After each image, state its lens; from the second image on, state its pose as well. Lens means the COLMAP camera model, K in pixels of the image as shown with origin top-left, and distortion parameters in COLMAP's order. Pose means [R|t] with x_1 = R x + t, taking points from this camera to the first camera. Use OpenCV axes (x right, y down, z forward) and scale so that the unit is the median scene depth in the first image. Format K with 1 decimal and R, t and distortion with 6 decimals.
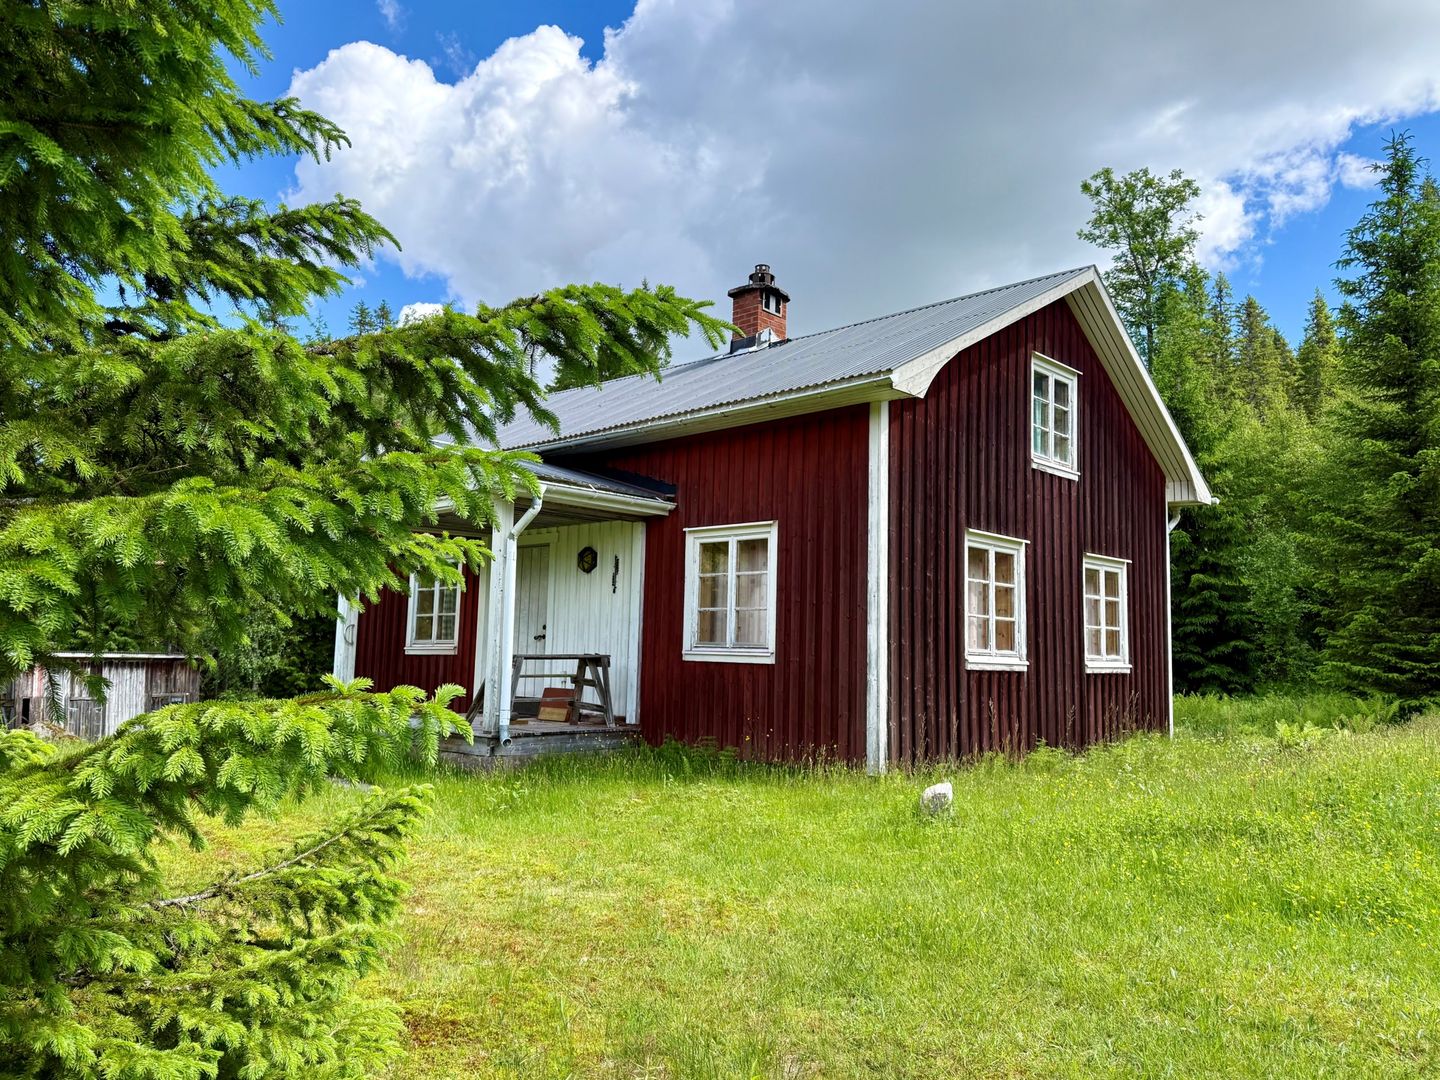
lens RADIAL K [[1059.3, 0, 723.2], [0, 1059.3, 545.7], [0, 0, 1]] dist [0.030277, -0.035397]
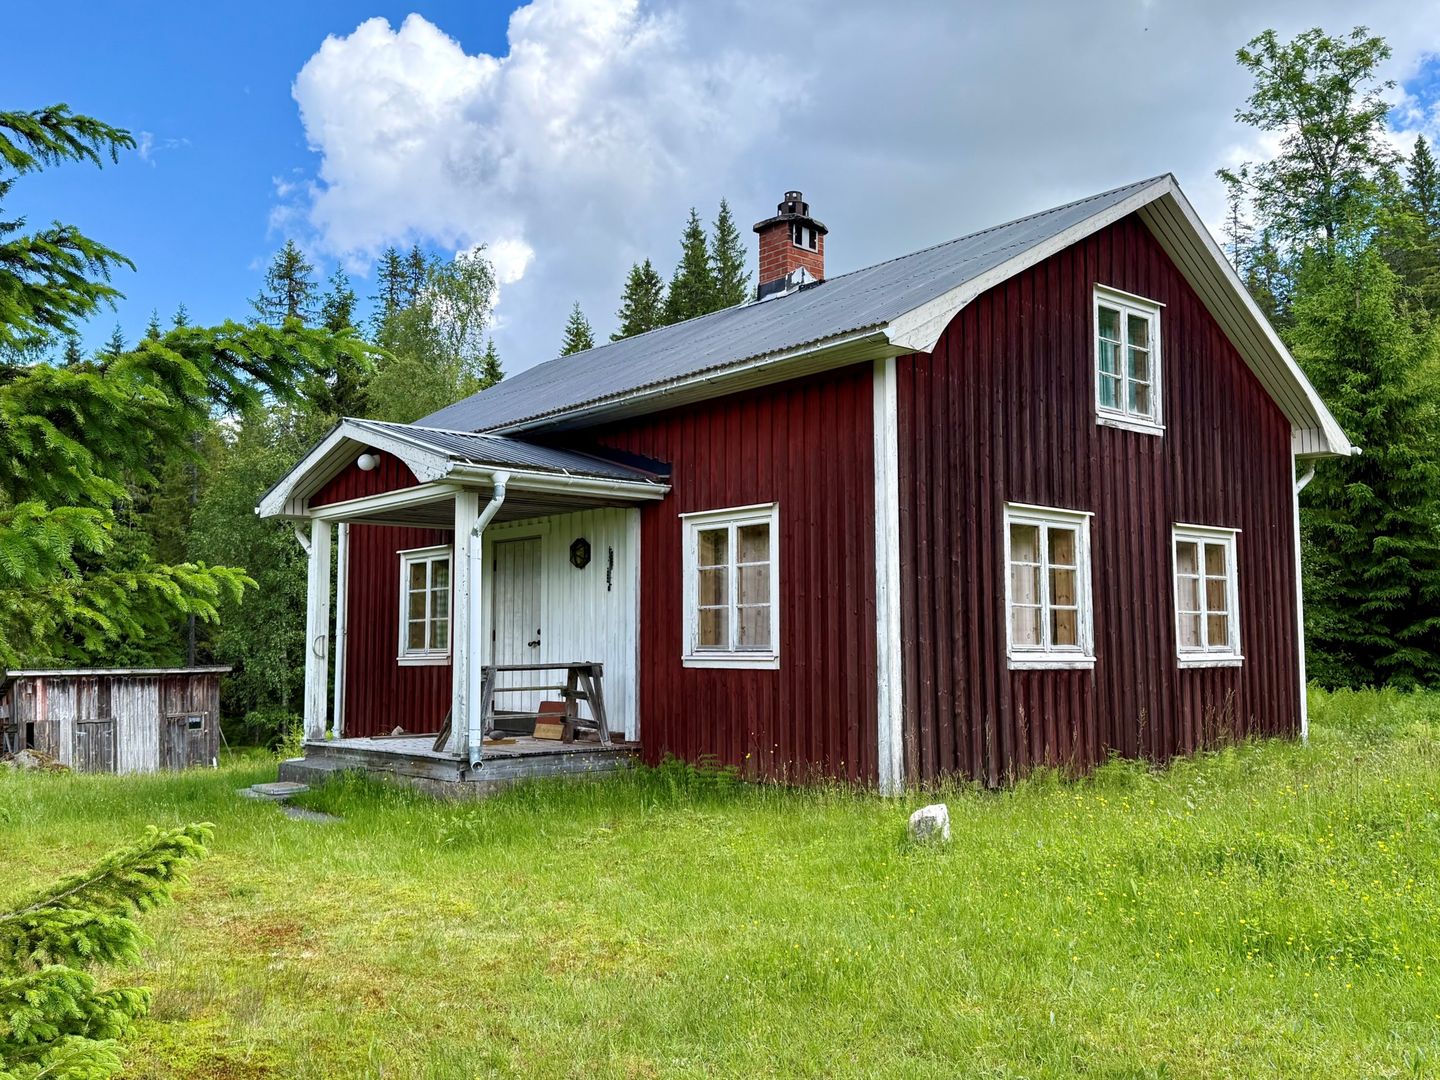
lens RADIAL K [[1281.2, 0, 718.3], [0, 1281.2, 547.3], [0, 0, 1]] dist [0.030104, -0.028889]
pose [[0.994375, -0.036075, -0.099587, 0.090213], [0.038298, 0.999056, 0.020497, -0.008748], [0.098754, -0.024196, 0.994818, -0.030846]]
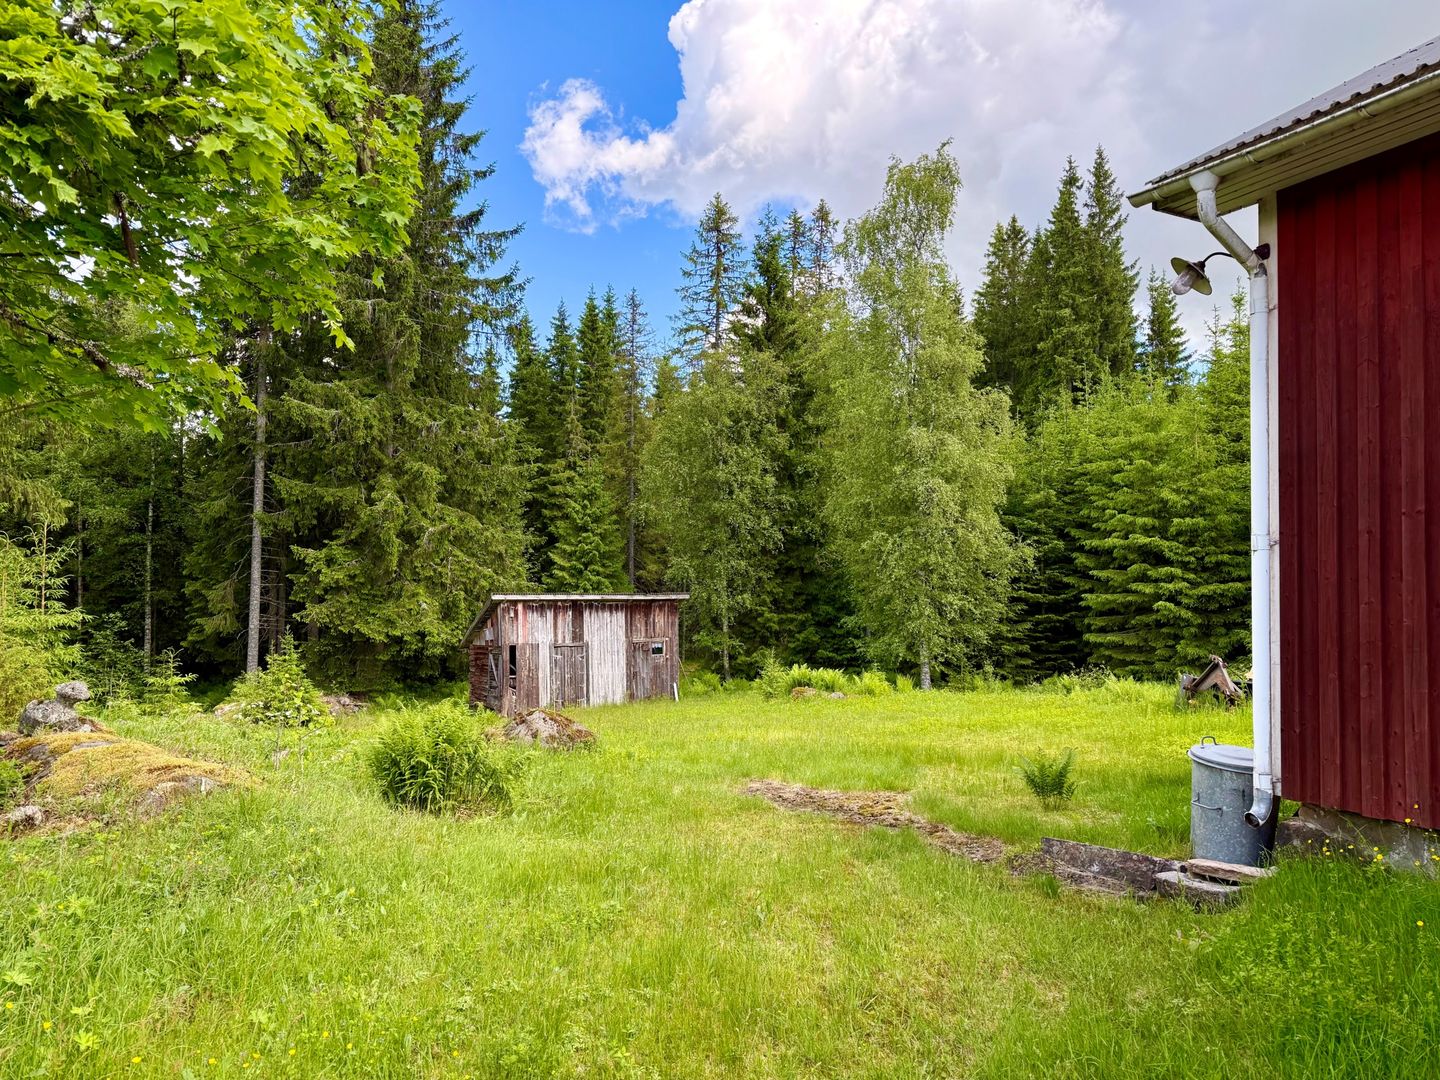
lens RADIAL K [[997.4, 0, 718.0], [0, 997.4, 537.8], [0, 0, 1]] dist [0.095713, -0.003013]
pose [[0.933119, -0.029670, -0.358342, -0.530325], [0.049273, 0.997739, 0.045696, 0.060957], [0.356176, -0.060296, 0.932472, 0.792197]]
